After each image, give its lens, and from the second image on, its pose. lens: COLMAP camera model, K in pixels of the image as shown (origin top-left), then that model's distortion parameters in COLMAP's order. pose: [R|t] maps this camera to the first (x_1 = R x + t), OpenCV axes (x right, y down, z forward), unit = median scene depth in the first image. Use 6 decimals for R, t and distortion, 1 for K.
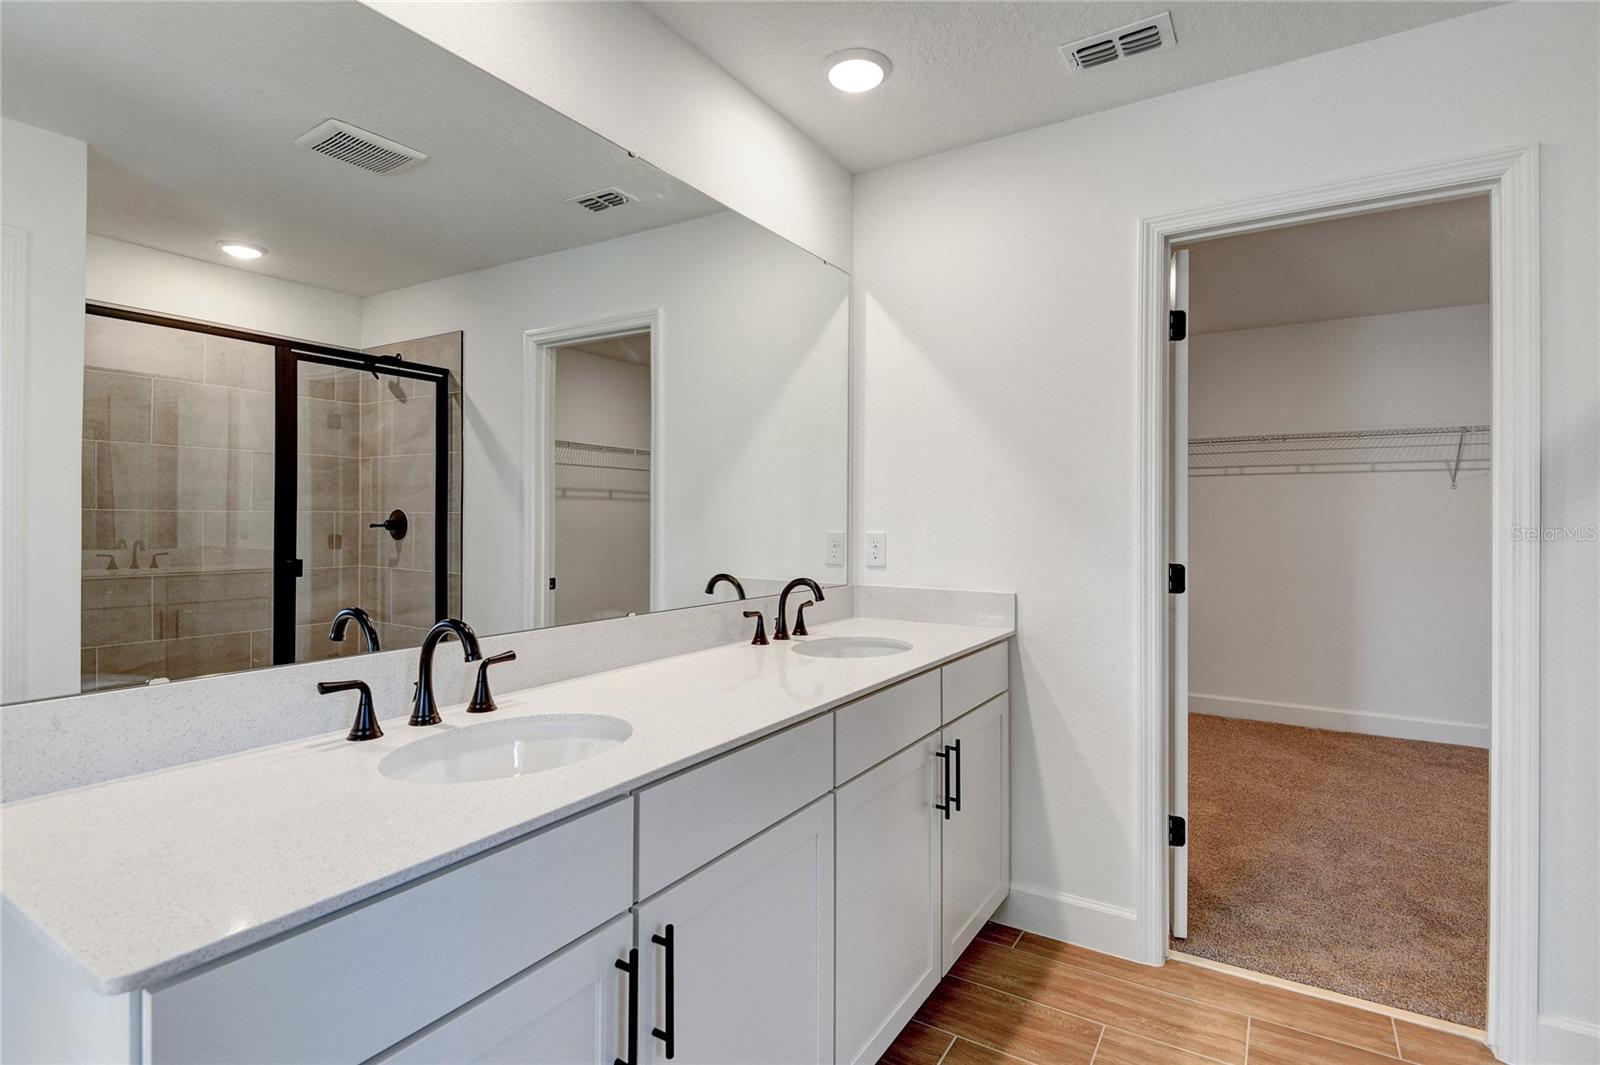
lens RADIAL K [[781.7, 0, 798.9], [0, 781.7, 527.3], [0, 0, 1]] dist [0.022317, -0.017011]
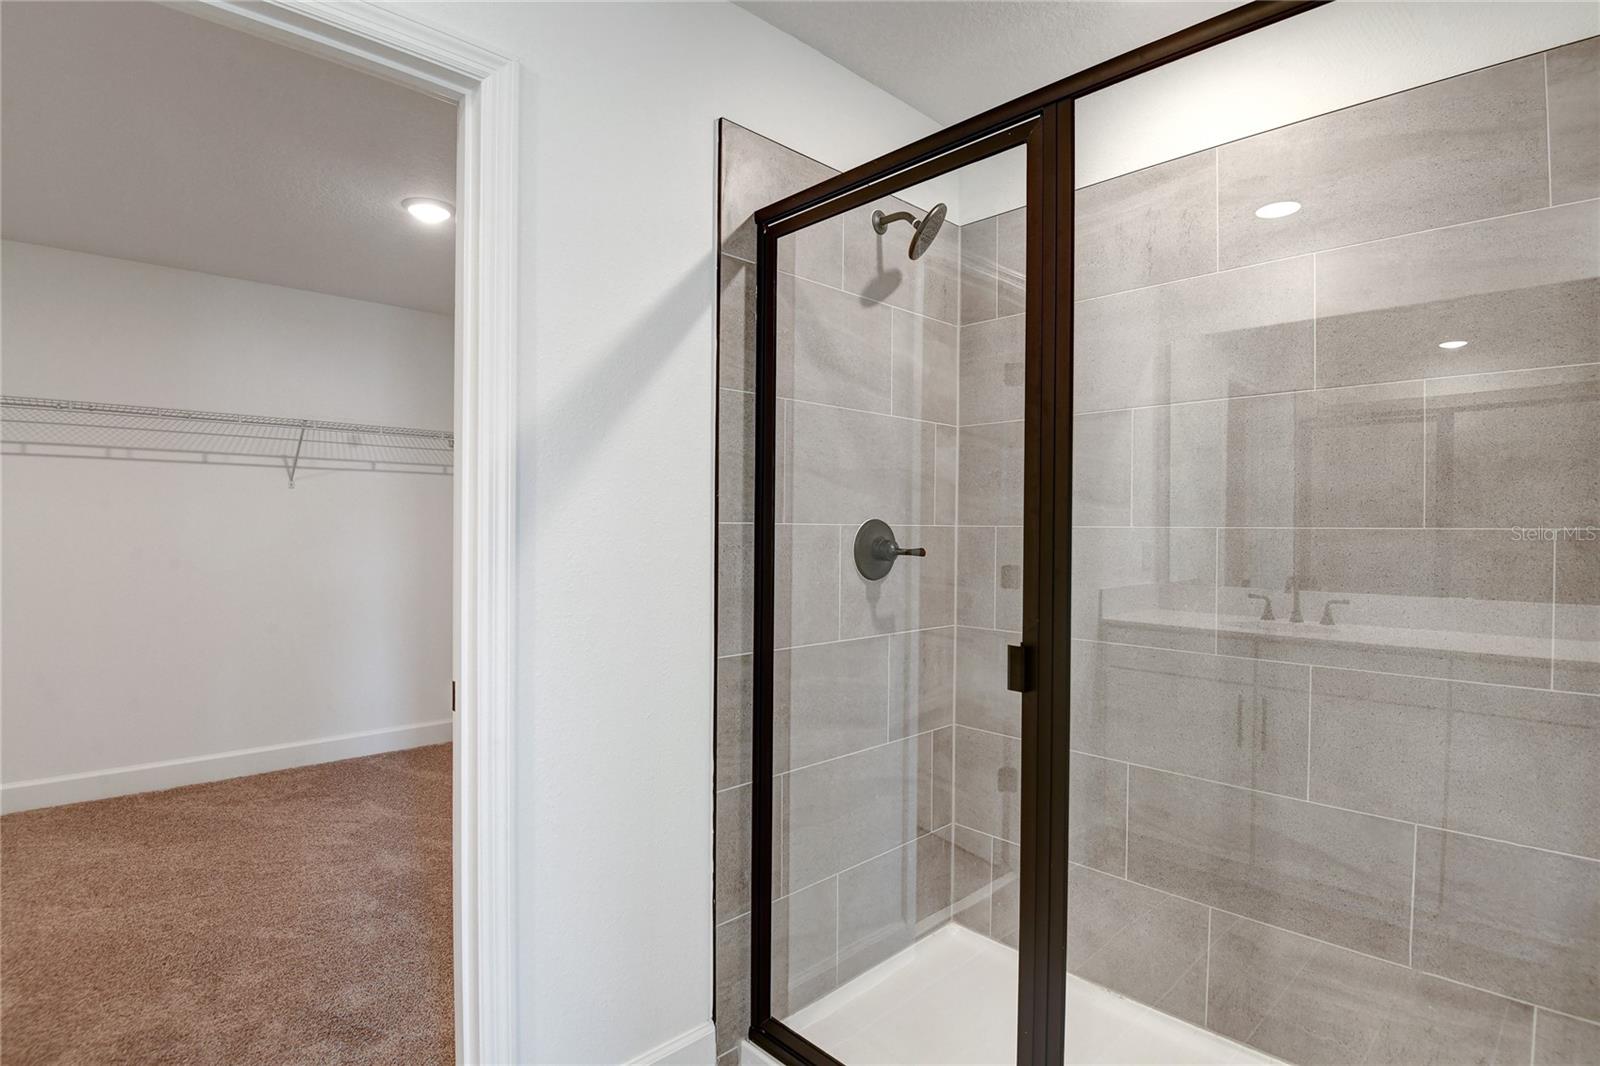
lens RADIAL K [[803.9, 0, 797.8], [0, 803.9, 532.0], [0, 0, 1]] dist [-0.036623, -0.002260]
pose [[0.244540, -0.007407, 0.969611, 0.094116], [0.001871, 0.999973, 0.007167, -0.004126], [-0.969637, 0.000062, 0.244547, 0.220521]]
